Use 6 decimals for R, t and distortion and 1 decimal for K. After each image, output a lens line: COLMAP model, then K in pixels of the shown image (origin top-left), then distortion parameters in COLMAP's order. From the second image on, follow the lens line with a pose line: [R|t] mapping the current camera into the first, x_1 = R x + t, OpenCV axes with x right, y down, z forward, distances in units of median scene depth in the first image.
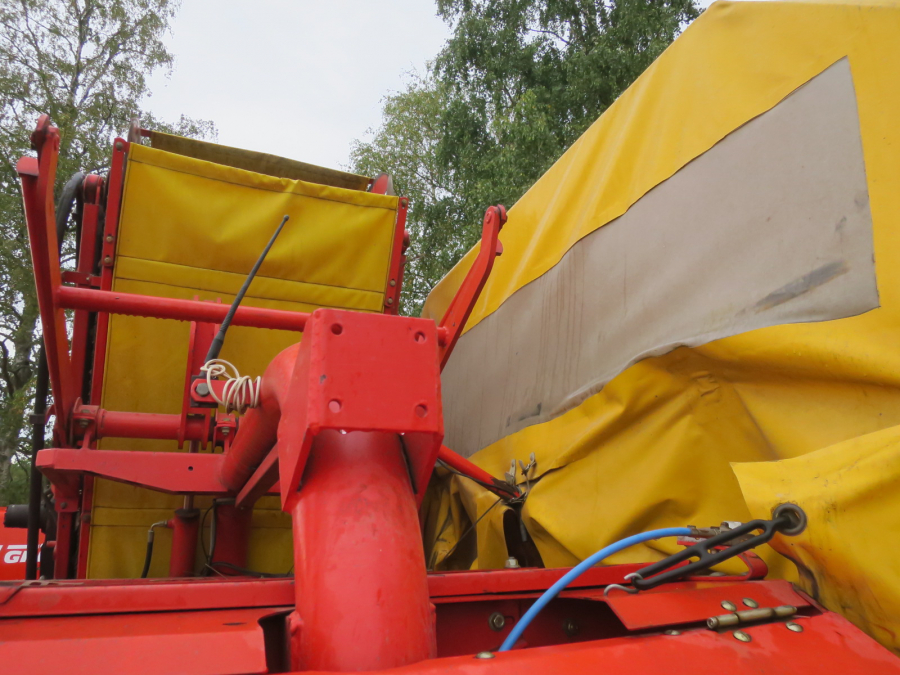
lens RADIAL K [[643.4, 0, 444.2], [0, 643.4, 334.3], [0, 0, 1]] dist [-0.056591, 0.012342]
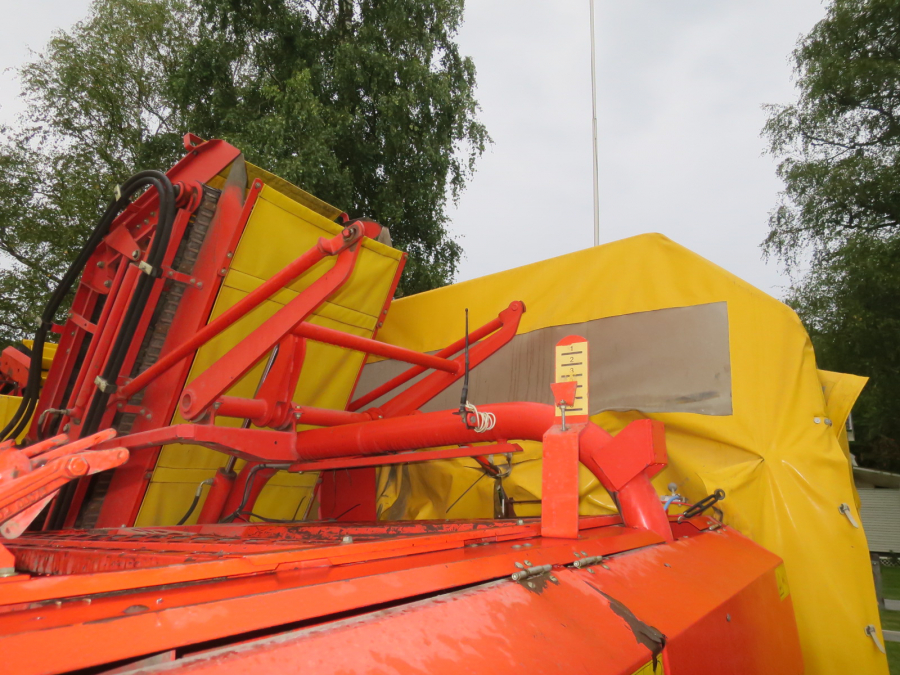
lens RADIAL K [[643.4, 0, 454.1], [0, 643.4, 338.9], [0, 0, 1]] dist [-0.056591, 0.012342]
pose [[0.828709, 0.129250, 0.544551, -1.186221], [-0.175603, 0.983884, 0.033710, -0.162341], [-0.531418, -0.123561, 0.838050, -0.389941]]
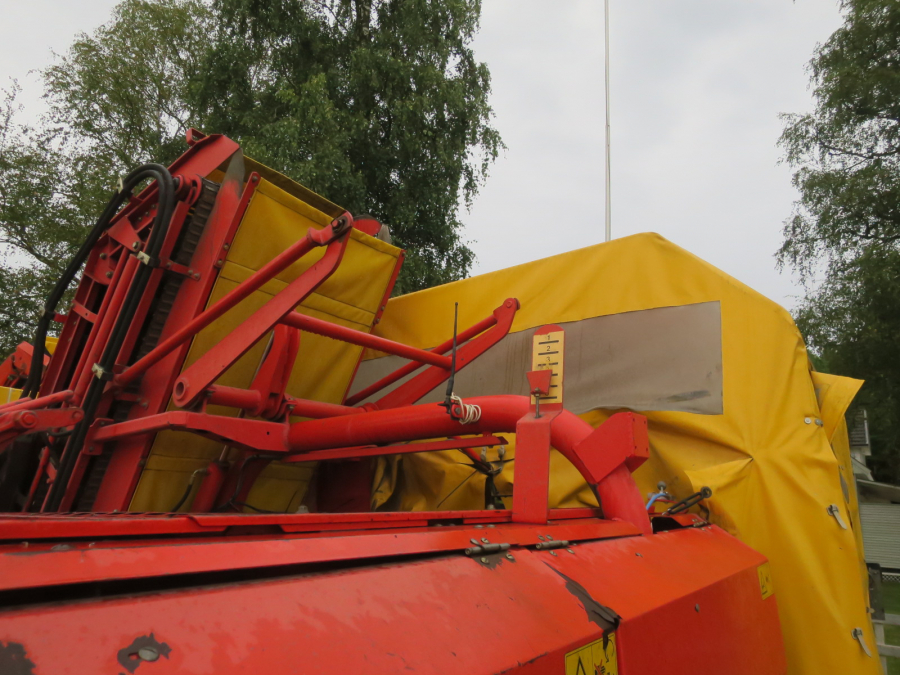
lens RADIAL K [[643.4, 0, 453.8], [0, 643.4, 338.6], [0, 0, 1]] dist [-0.056591, 0.012342]
pose [[0.838554, 0.149706, 0.523847, -1.132512], [-0.192066, 0.981008, 0.027097, -0.139930], [-0.509842, -0.123335, 0.851381, -0.439711]]
